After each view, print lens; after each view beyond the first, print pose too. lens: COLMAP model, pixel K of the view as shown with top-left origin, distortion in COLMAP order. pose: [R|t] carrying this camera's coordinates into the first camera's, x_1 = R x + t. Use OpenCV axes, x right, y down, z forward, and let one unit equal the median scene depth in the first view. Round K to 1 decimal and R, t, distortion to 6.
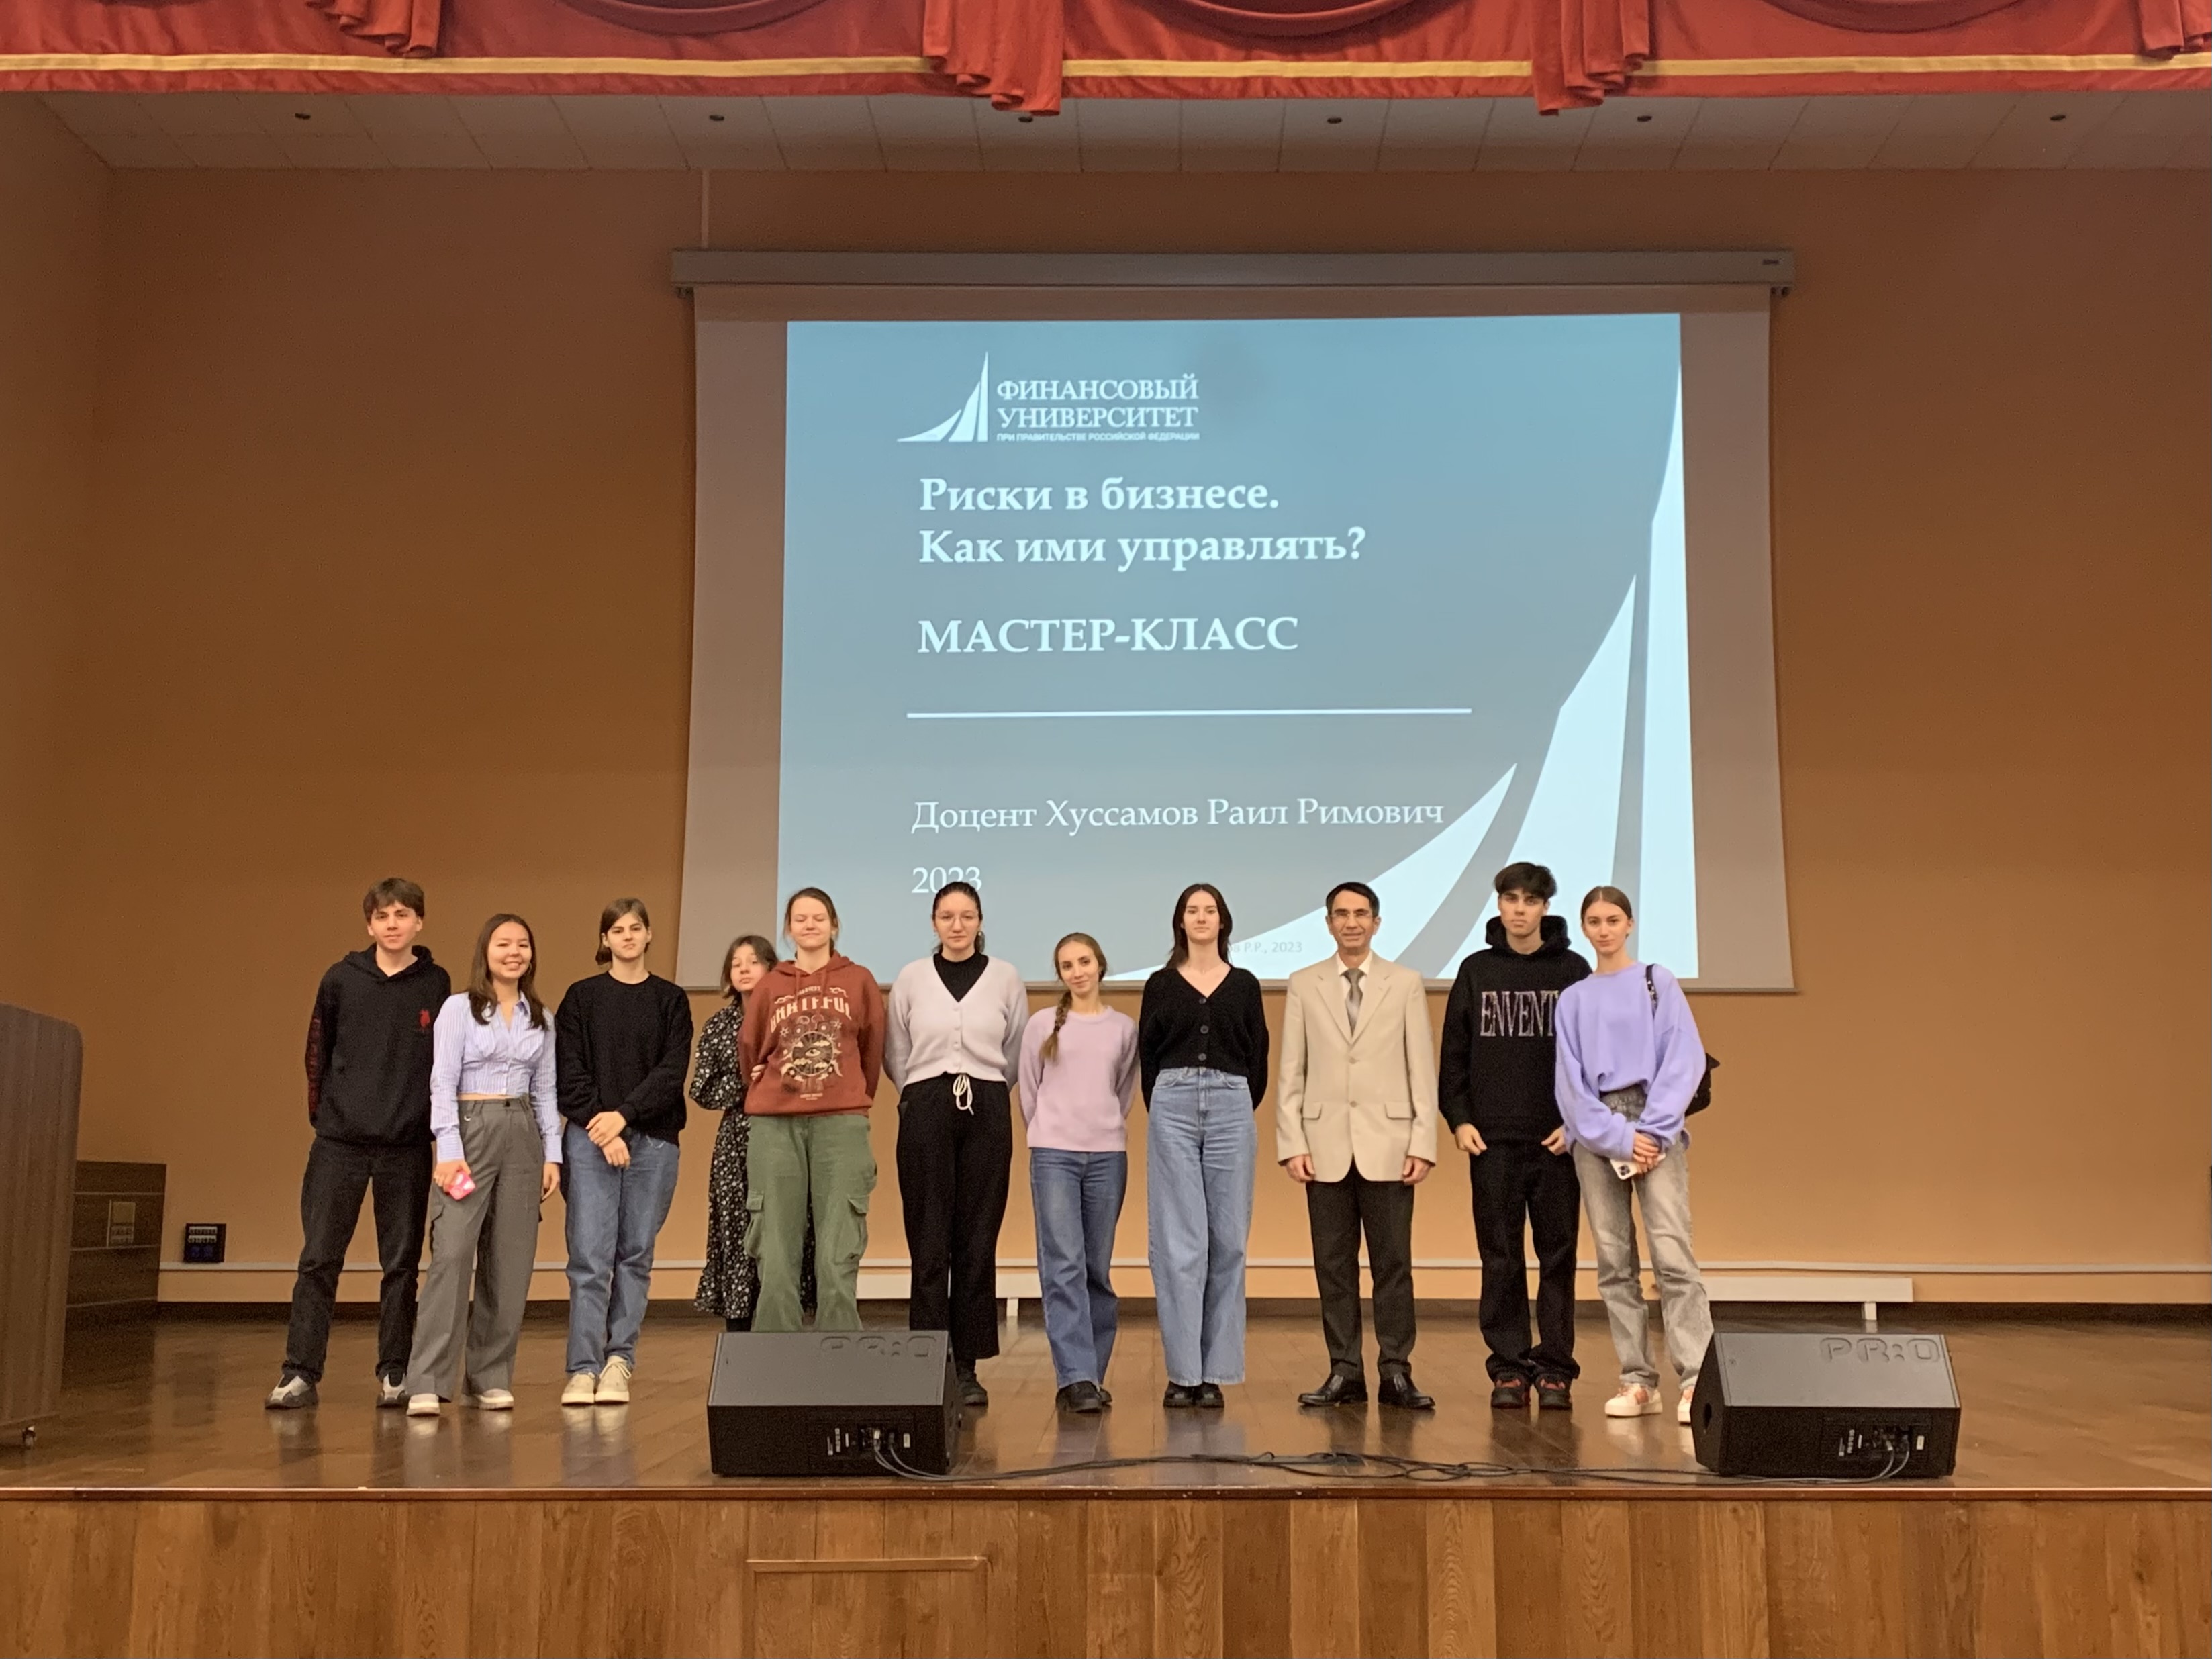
lens RADIAL K [[2625.6, 0, 1106.0], [0, 2625.6, 829.5], [0, 0, 1]] dist [0.094121, -0.208664]
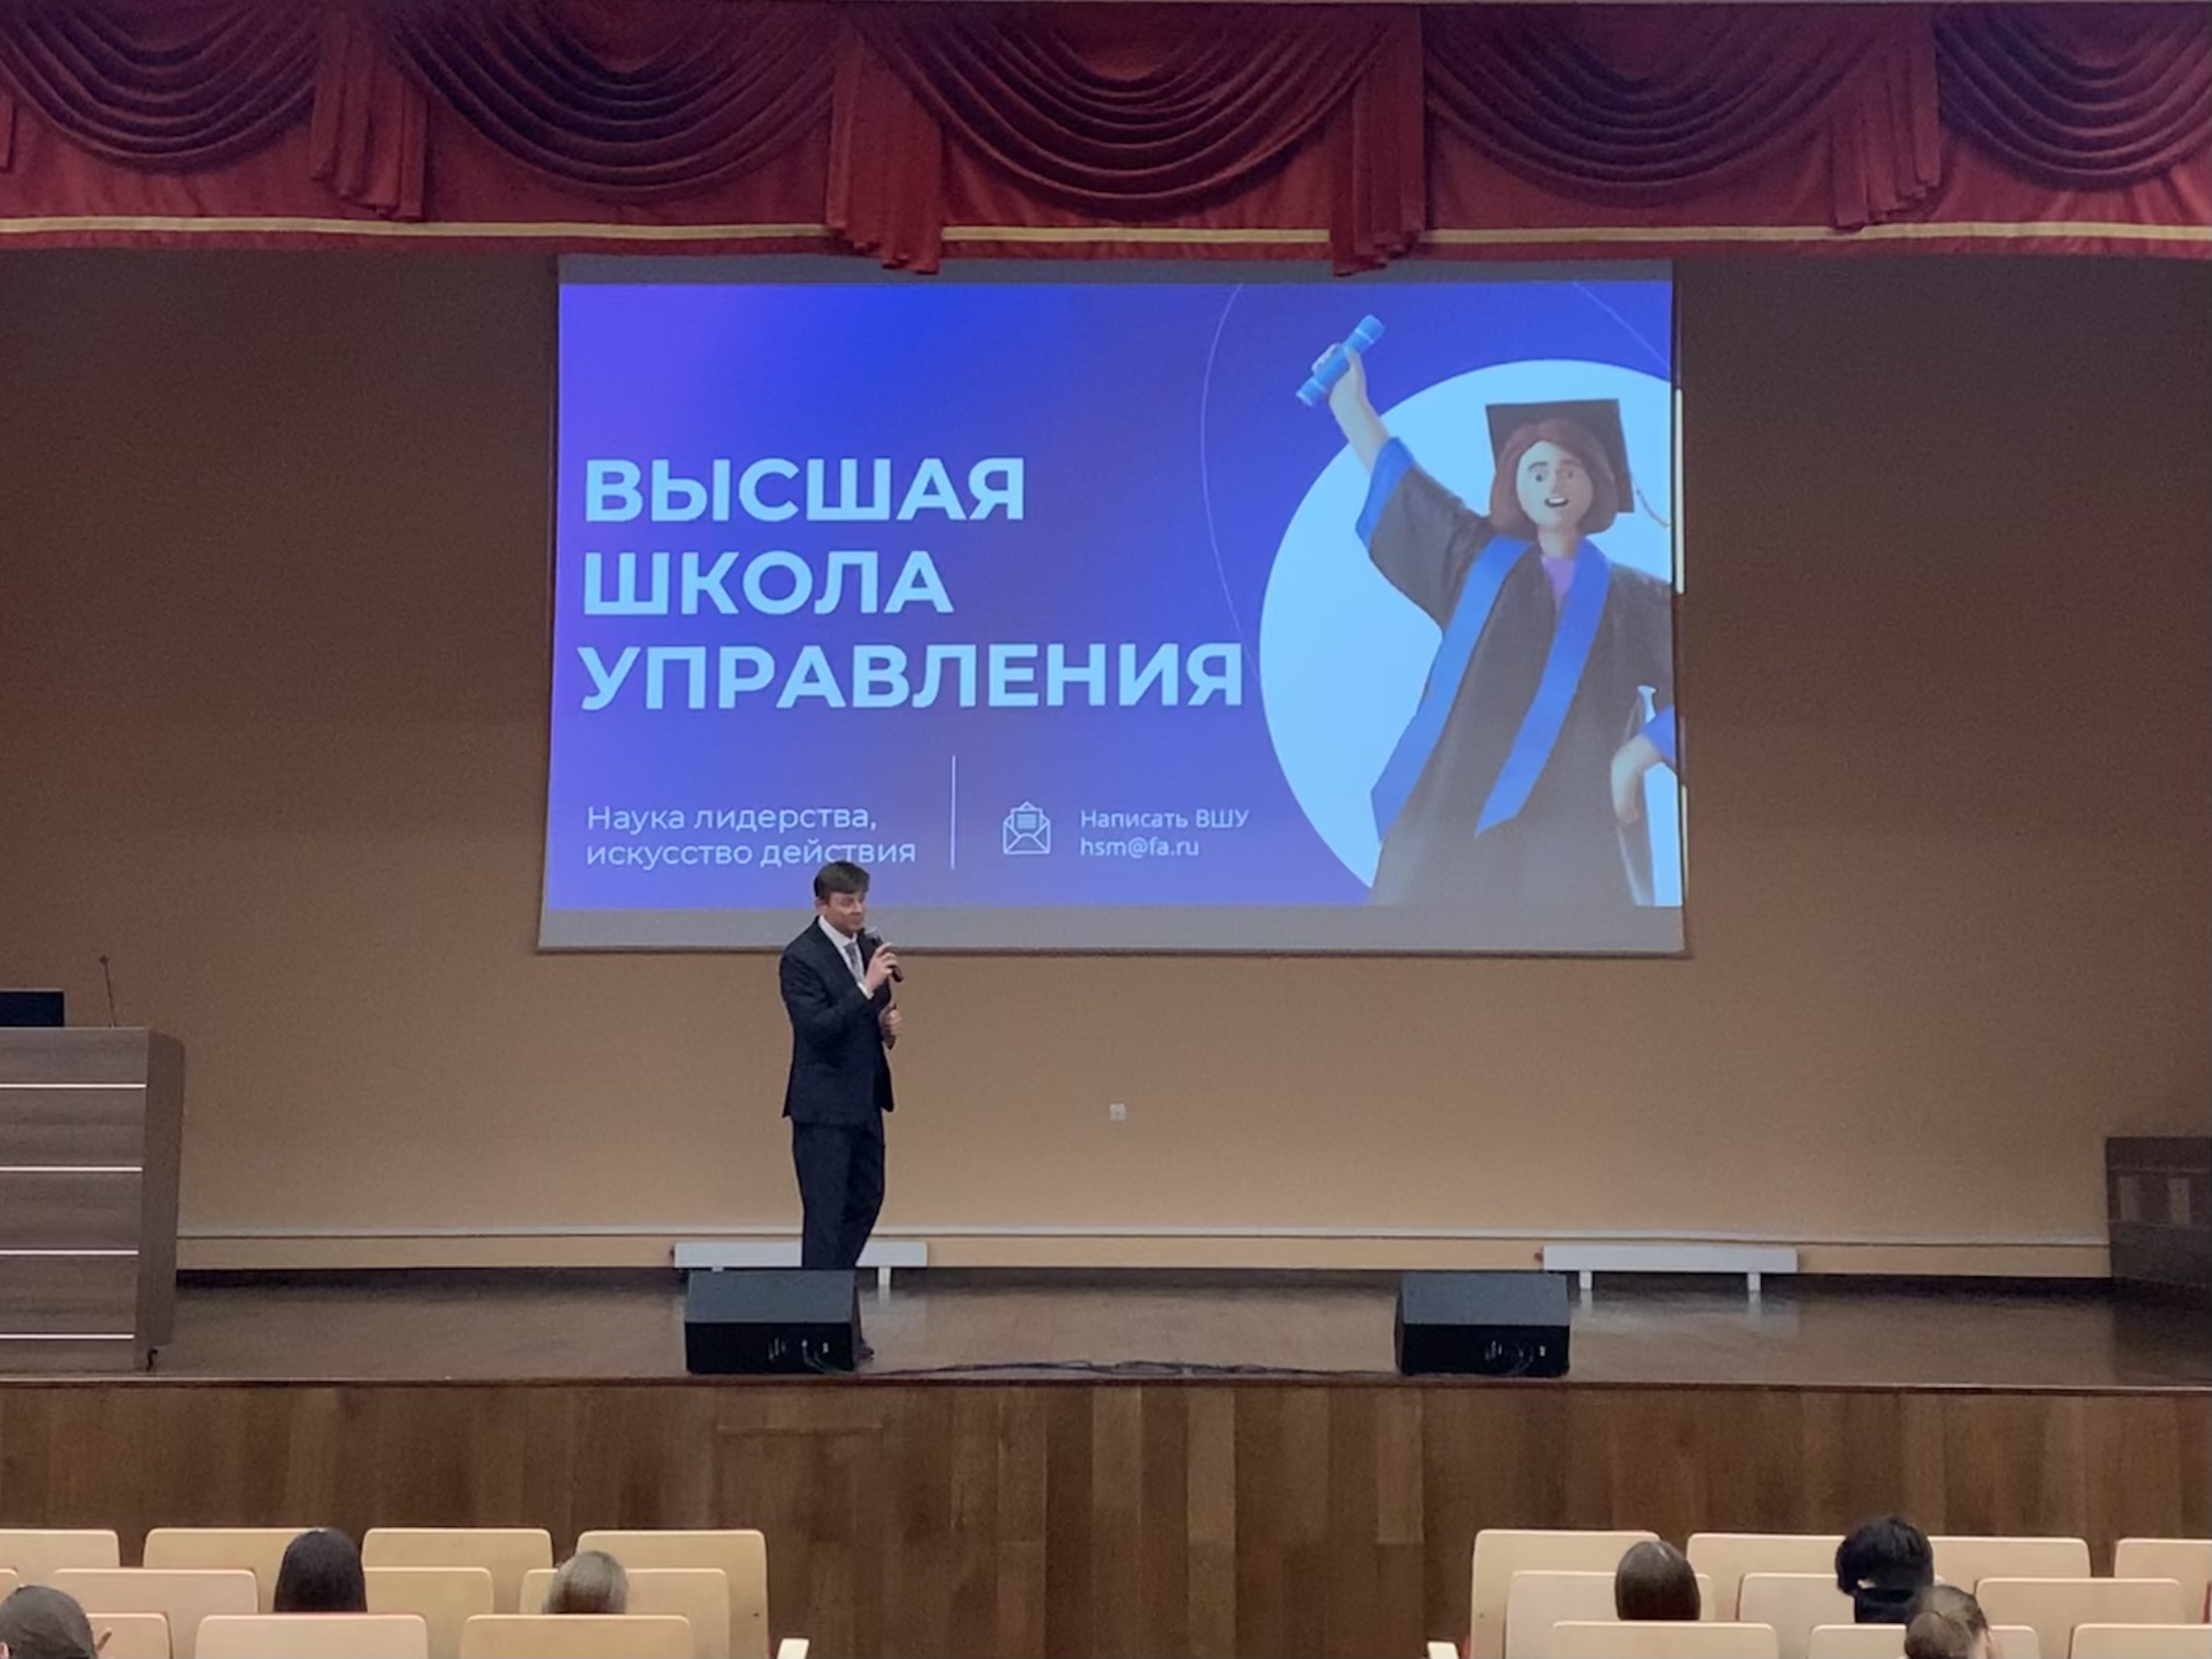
lens RADIAL K [[3076.5, 0, 1064.6], [0, 3076.5, 731.1], [0, 0, 1]] dist [0.106974, 0.031949]
pose [[0.999626, 0.006550, 0.026563, 0.004064], [-0.006598, 0.999977, 0.001727, -0.064657], [-0.026551, -0.001902, 0.999646, -0.415316]]
